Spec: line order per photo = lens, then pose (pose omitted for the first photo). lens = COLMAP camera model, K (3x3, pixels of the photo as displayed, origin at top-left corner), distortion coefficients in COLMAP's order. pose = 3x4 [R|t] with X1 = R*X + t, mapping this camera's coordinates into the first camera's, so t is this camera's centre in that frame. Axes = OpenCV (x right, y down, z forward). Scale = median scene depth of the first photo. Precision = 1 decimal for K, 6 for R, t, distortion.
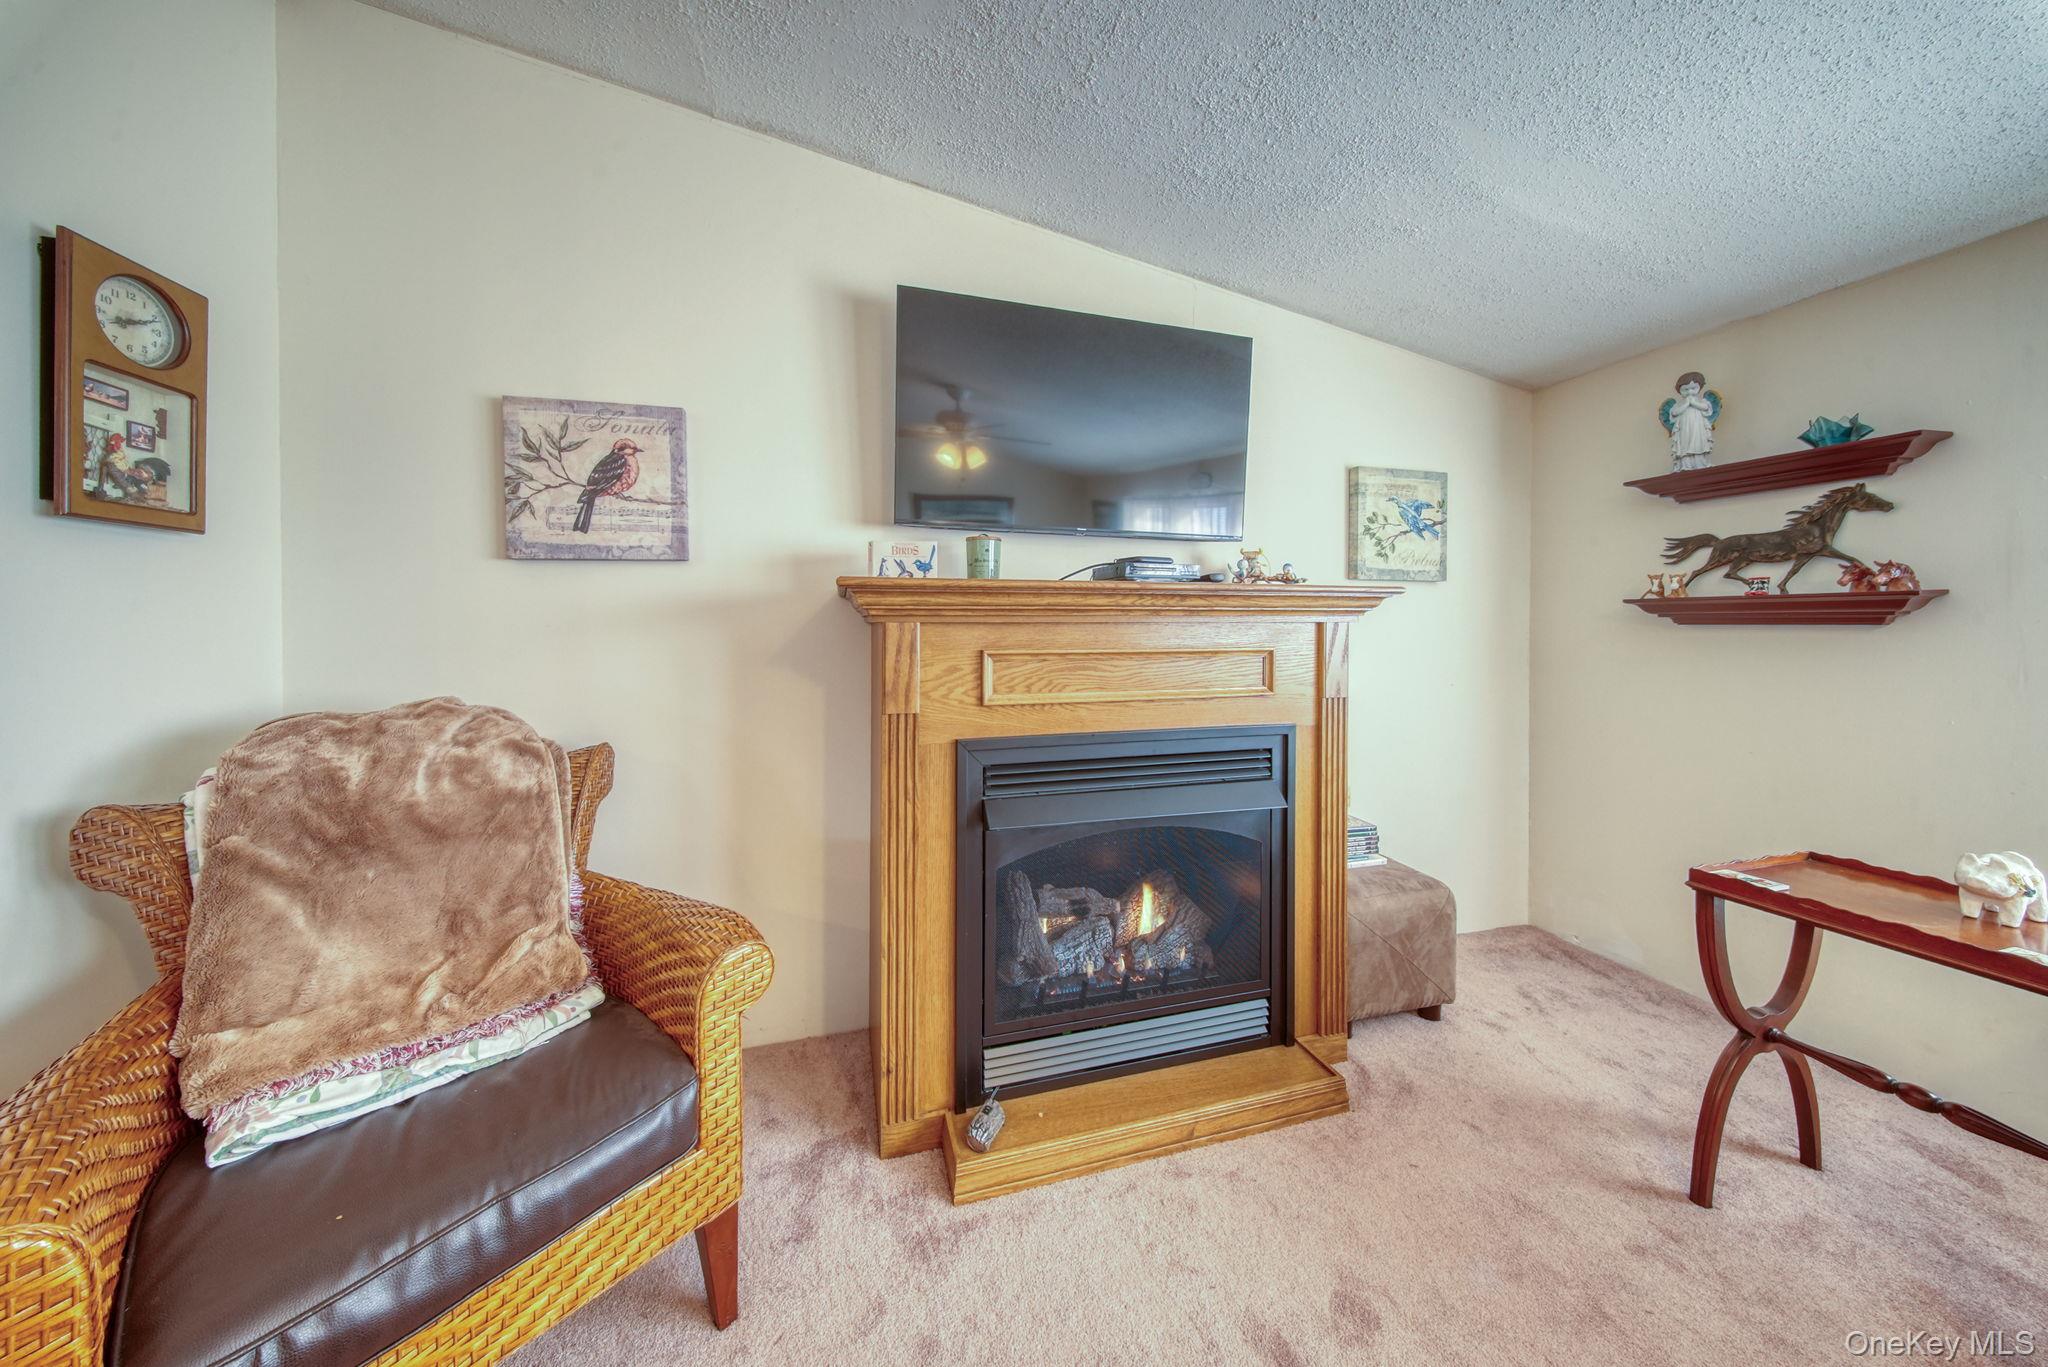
lens RADIAL K [[628.9, 0, 1017.5], [0, 628.9, 632.4], [0, 0, 1]] dist [-0.005708, -0.000095]
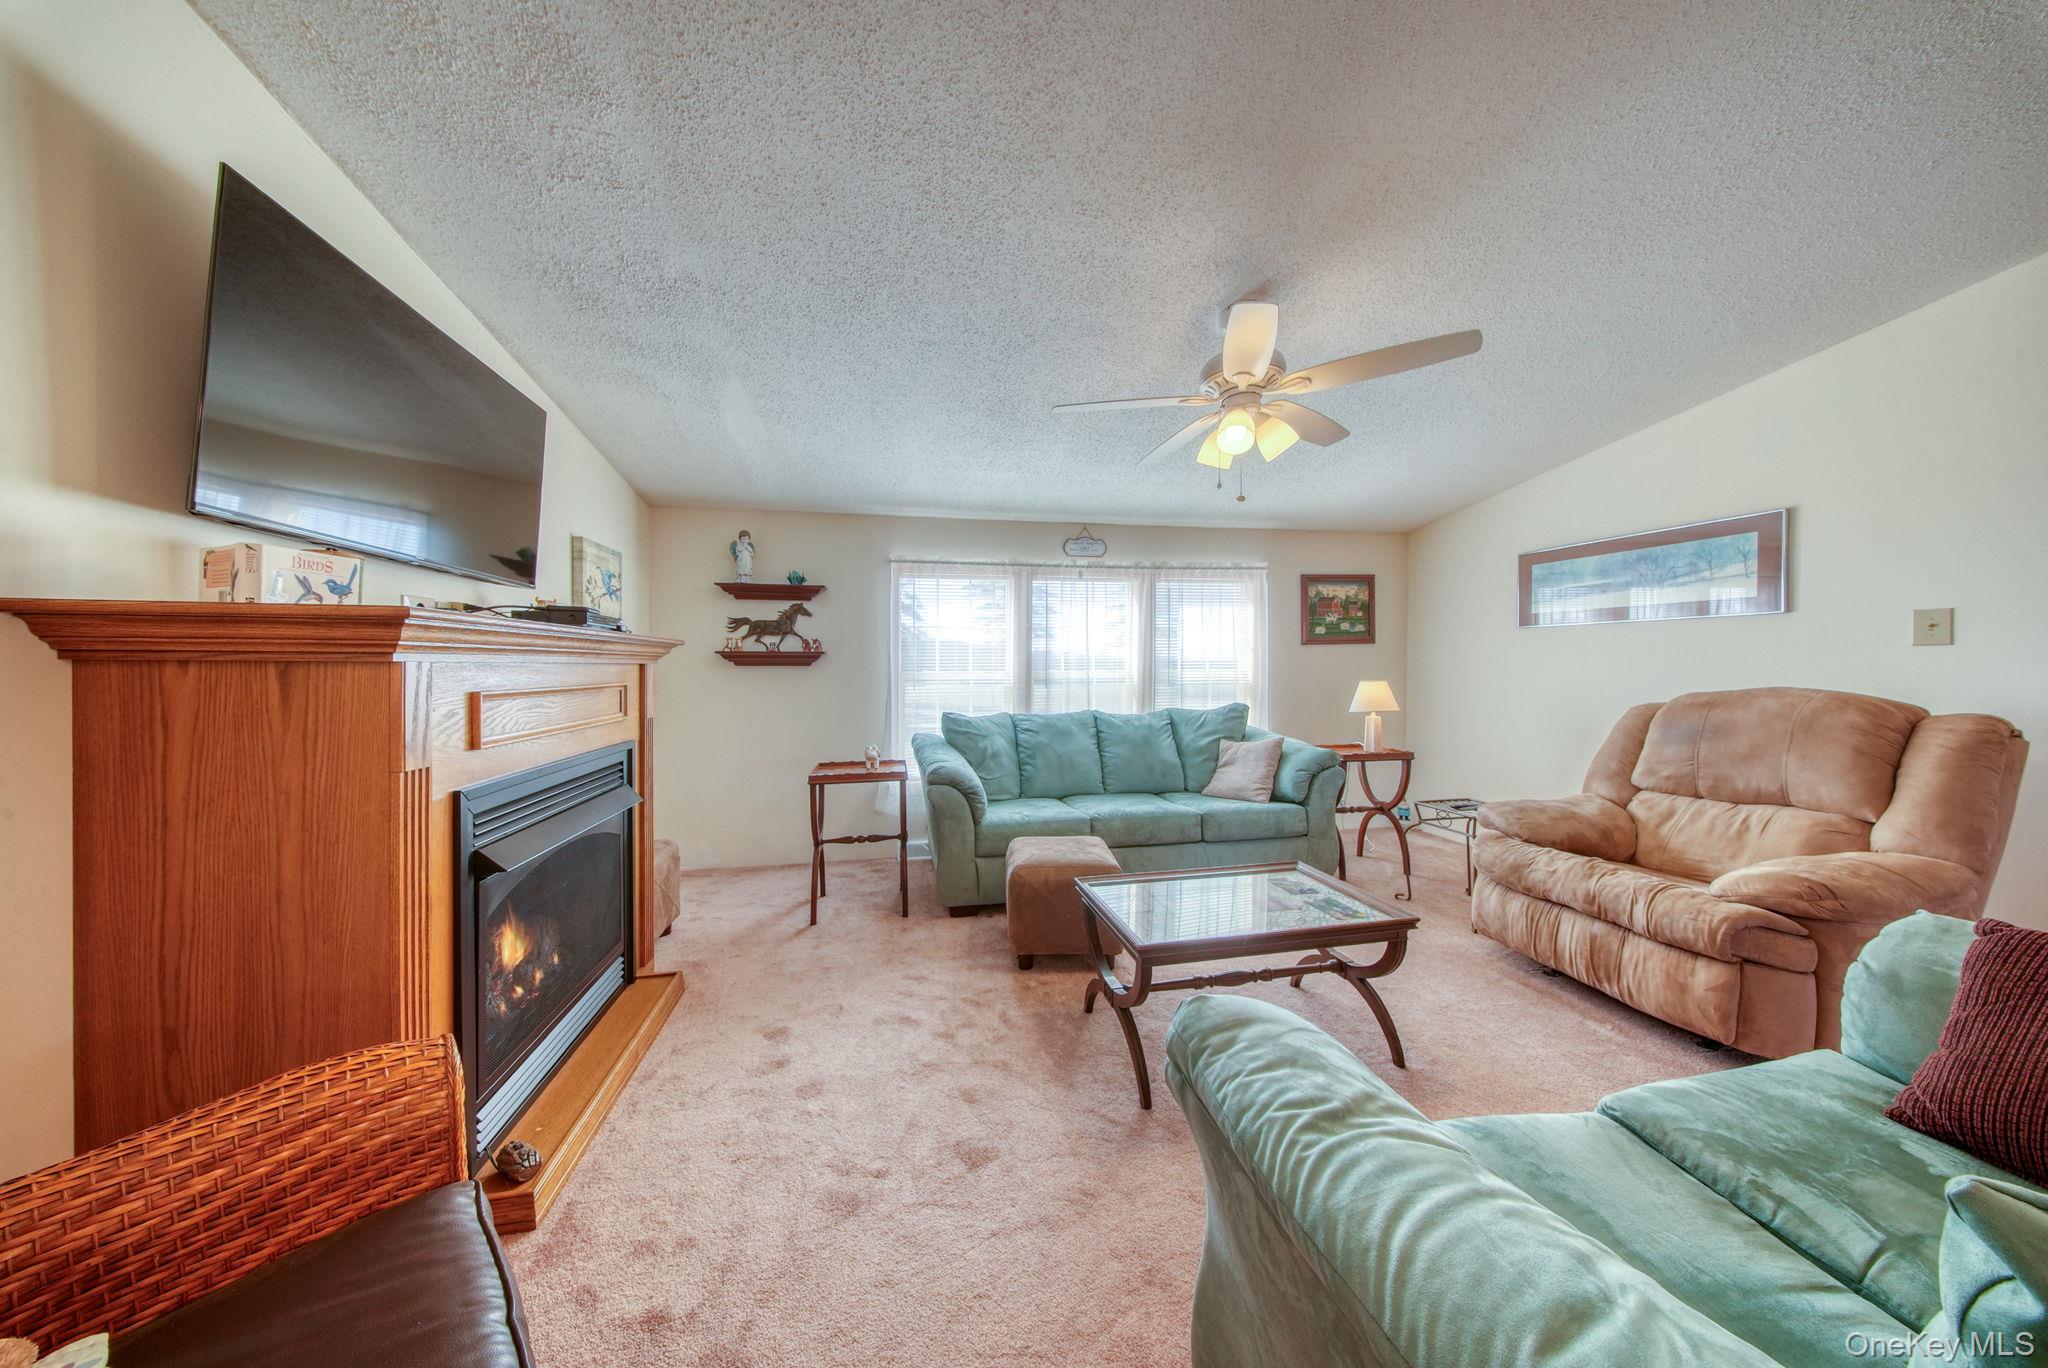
lens RADIAL K [[611.8, 0, 1020.2], [0, 611.8, 675.9], [0, 0, 1]] dist [-0.005657, -0.000032]
pose [[0.040865, -0.014448, 0.999060, -0.799117], [0.009316, 0.999857, 0.014079, -0.000458], [-0.999121, 0.008732, 0.040994, 0.120165]]
